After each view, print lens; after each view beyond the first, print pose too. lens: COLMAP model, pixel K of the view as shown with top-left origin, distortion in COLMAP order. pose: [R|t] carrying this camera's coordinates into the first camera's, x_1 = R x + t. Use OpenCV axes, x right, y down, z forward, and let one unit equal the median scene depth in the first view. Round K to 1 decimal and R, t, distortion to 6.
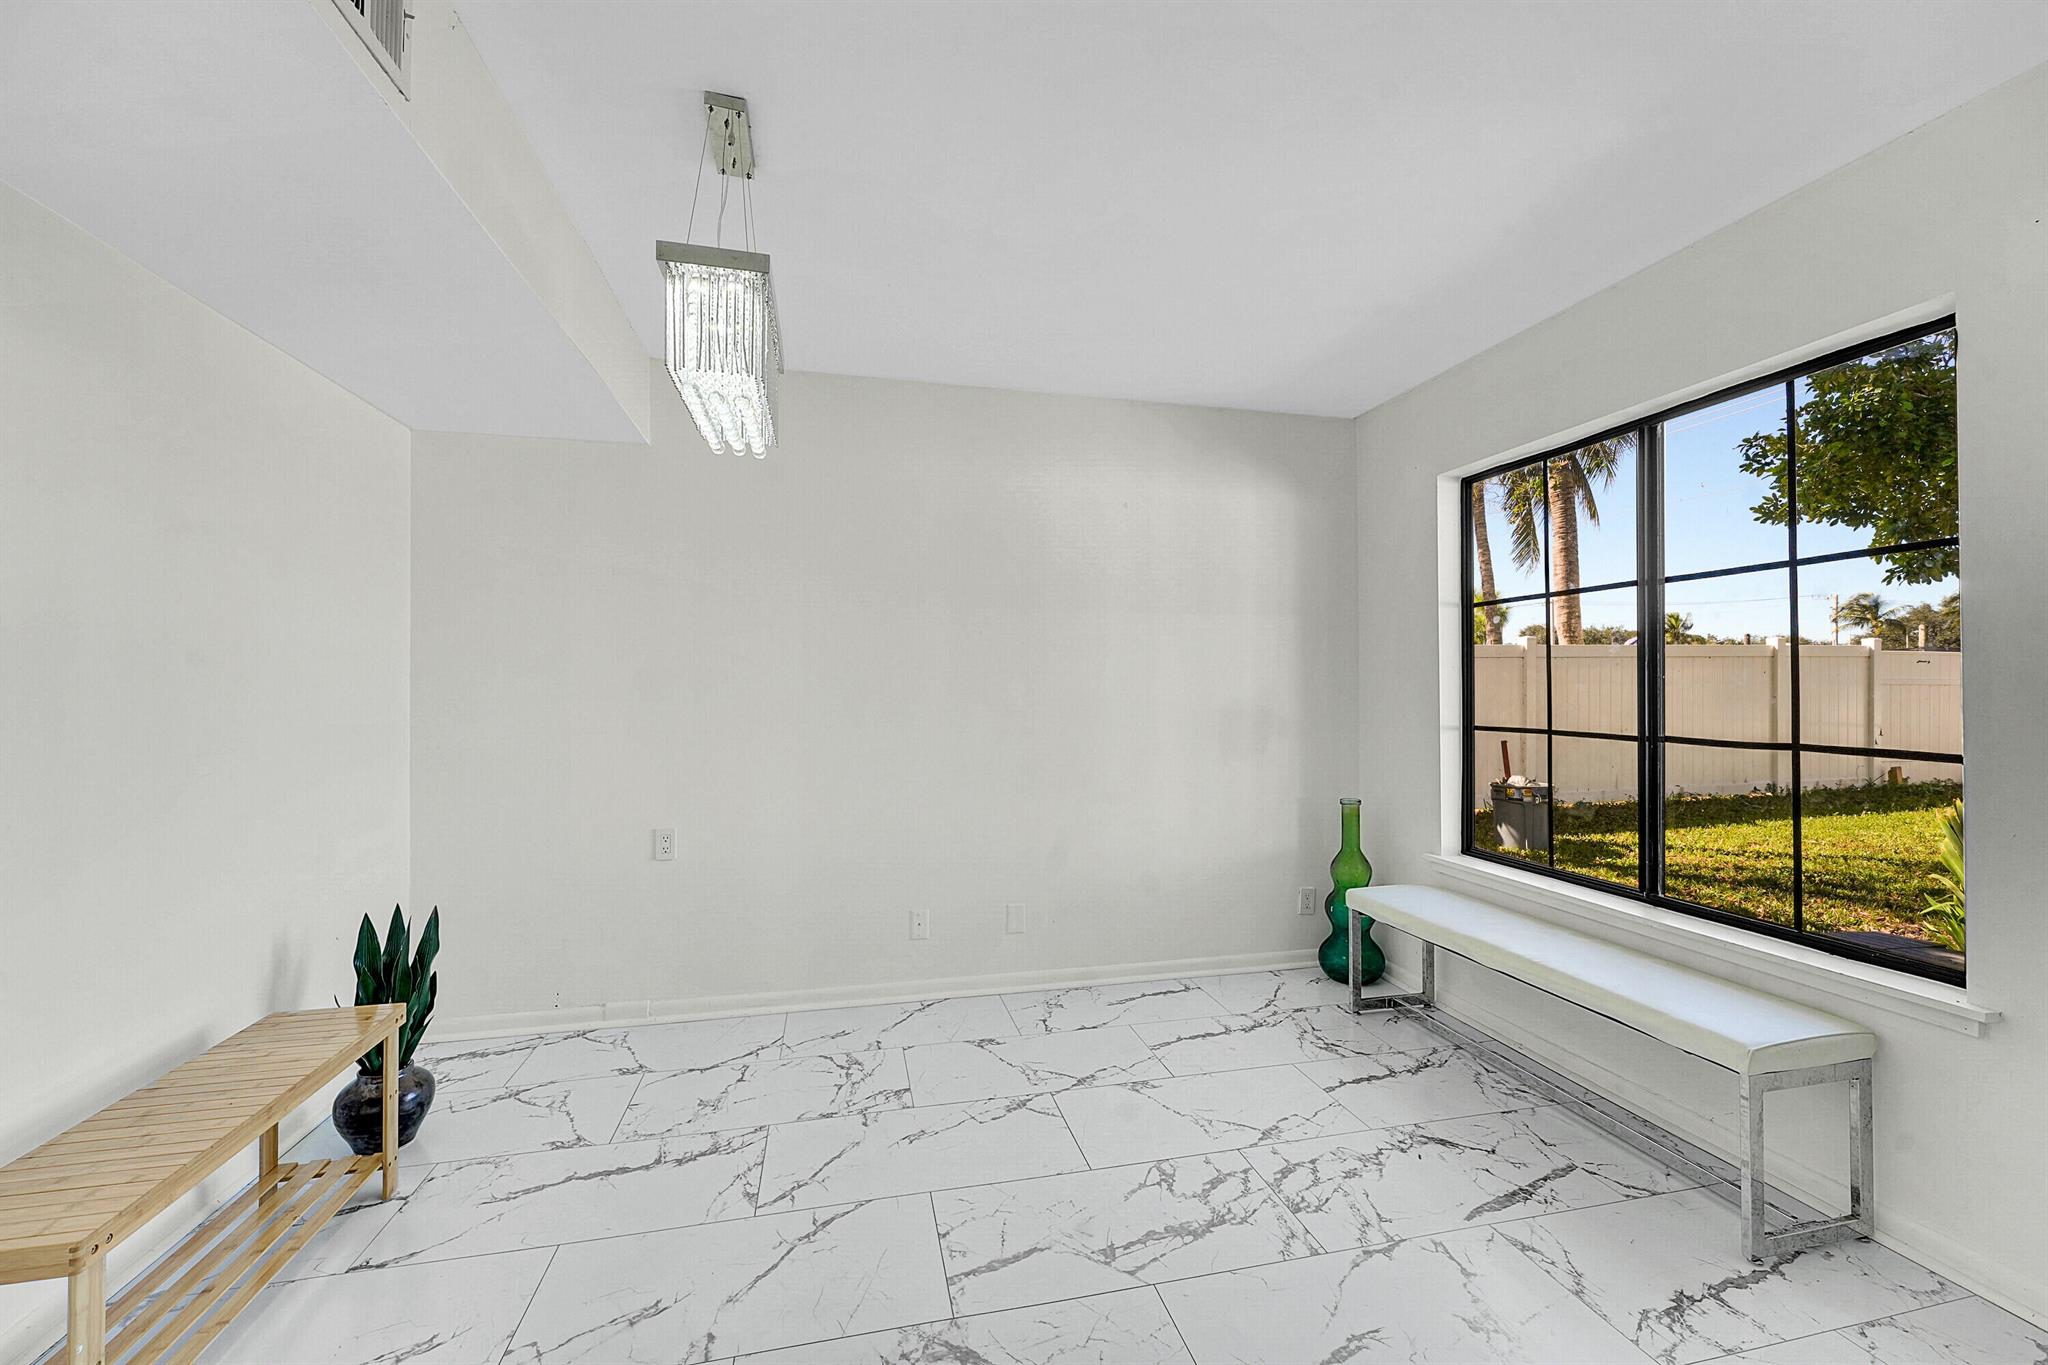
lens RADIAL K [[818.4, 0, 1019.5], [0, 818.4, 684.2], [0, 0, 1]] dist [-0.001147, -0.000086]
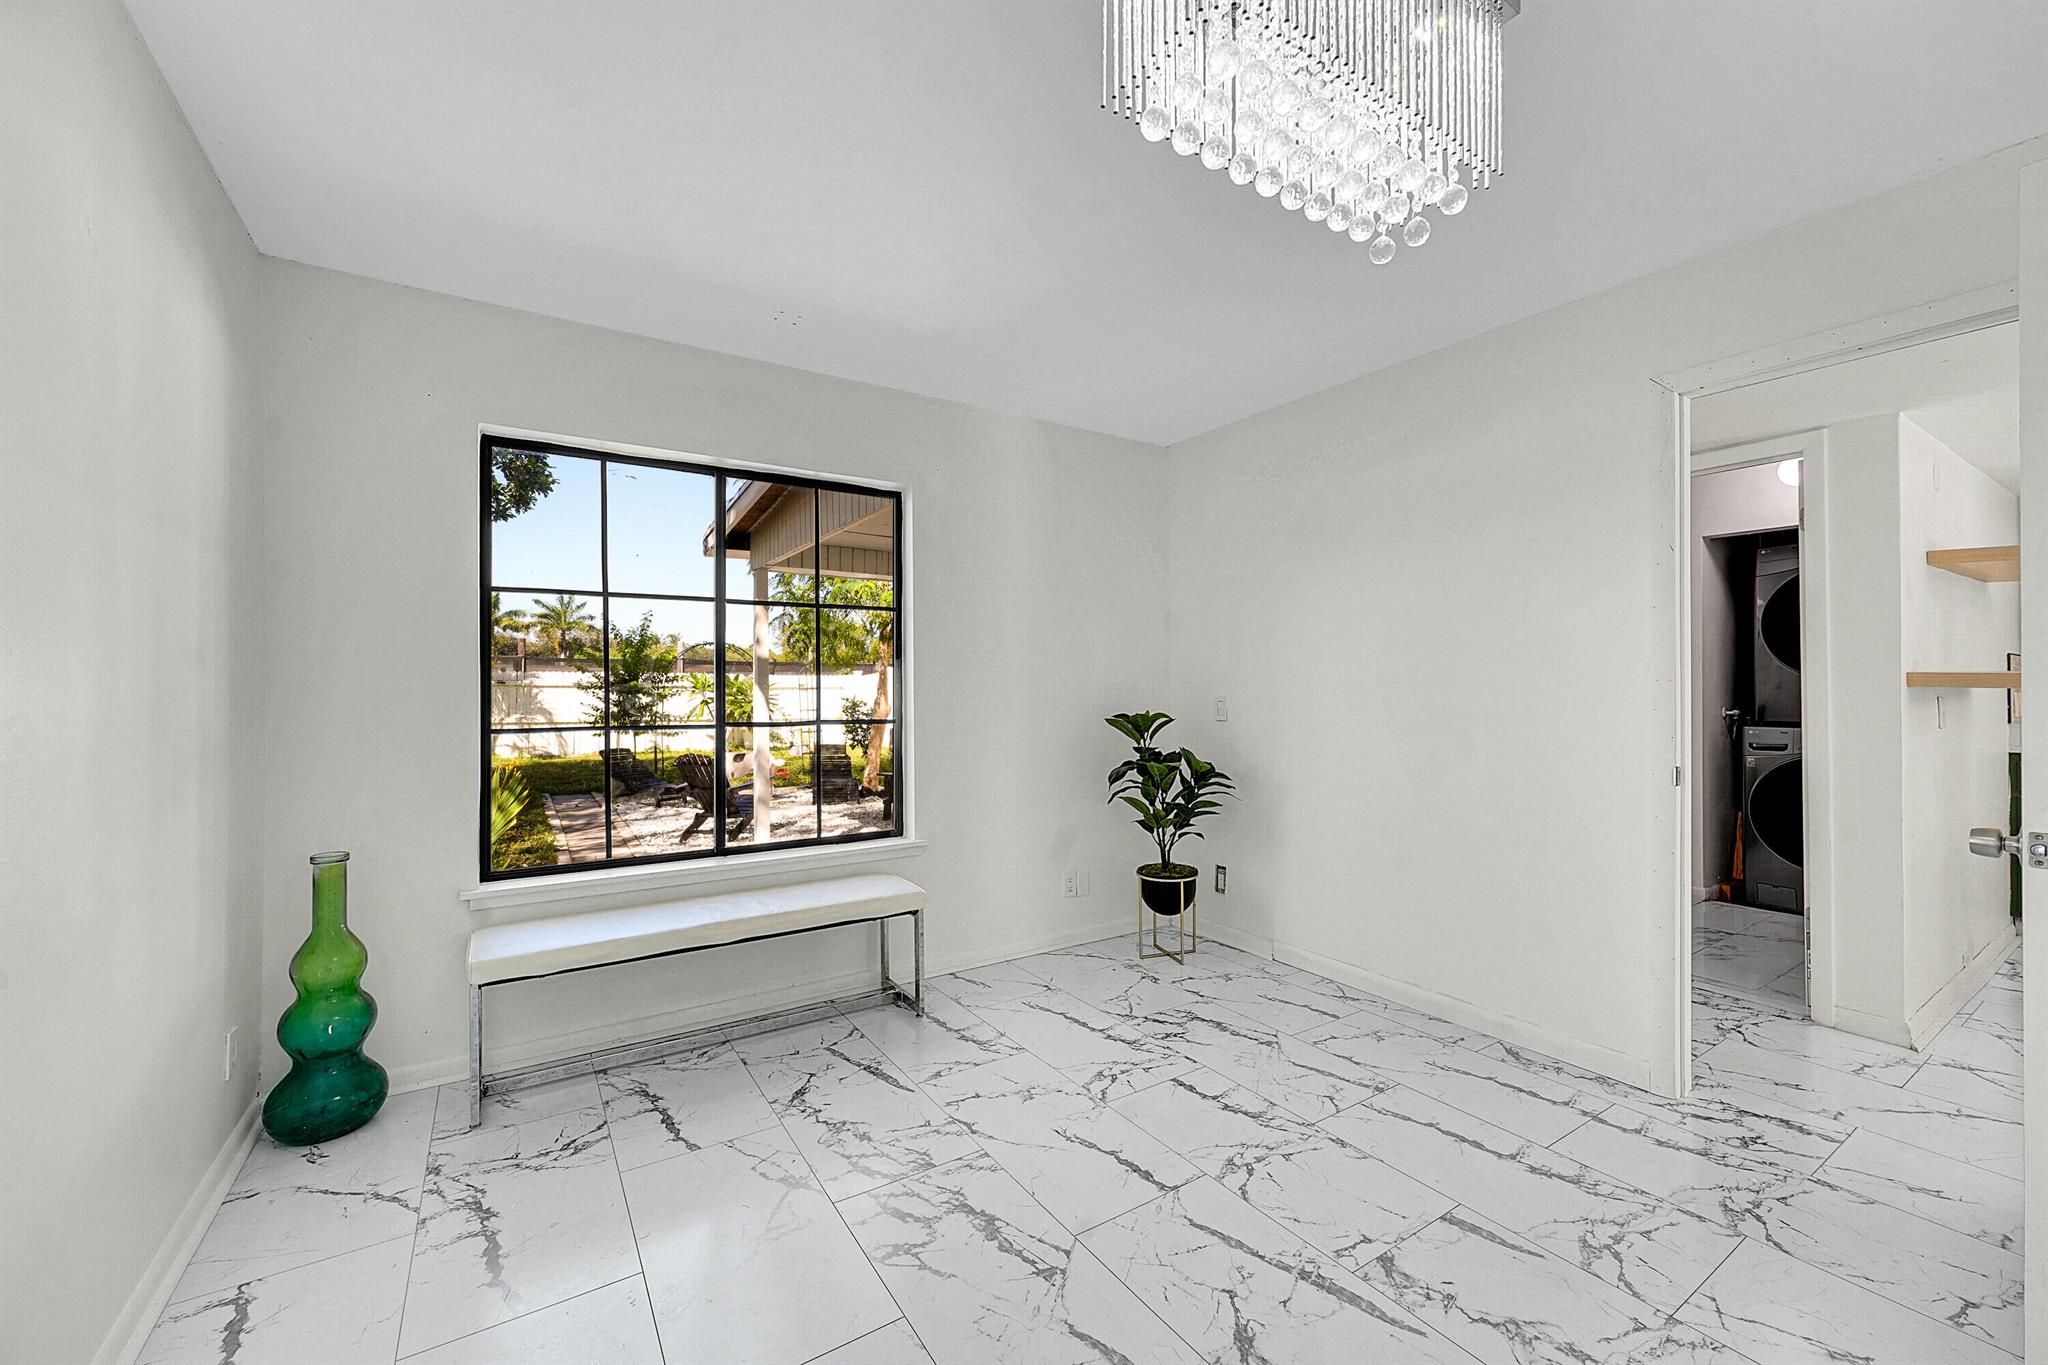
lens RADIAL K [[818.4, 0, 1025.1], [0, 818.4, 678.7], [0, 0, 1]] dist [-0.001147, -0.000086]
pose [[-0.346796, 0.005940, 0.937922, -0.665013], [-0.000273, 0.999979, -0.006434, 0.004063], [-0.937940, -0.002487, -0.346788, 1.151874]]
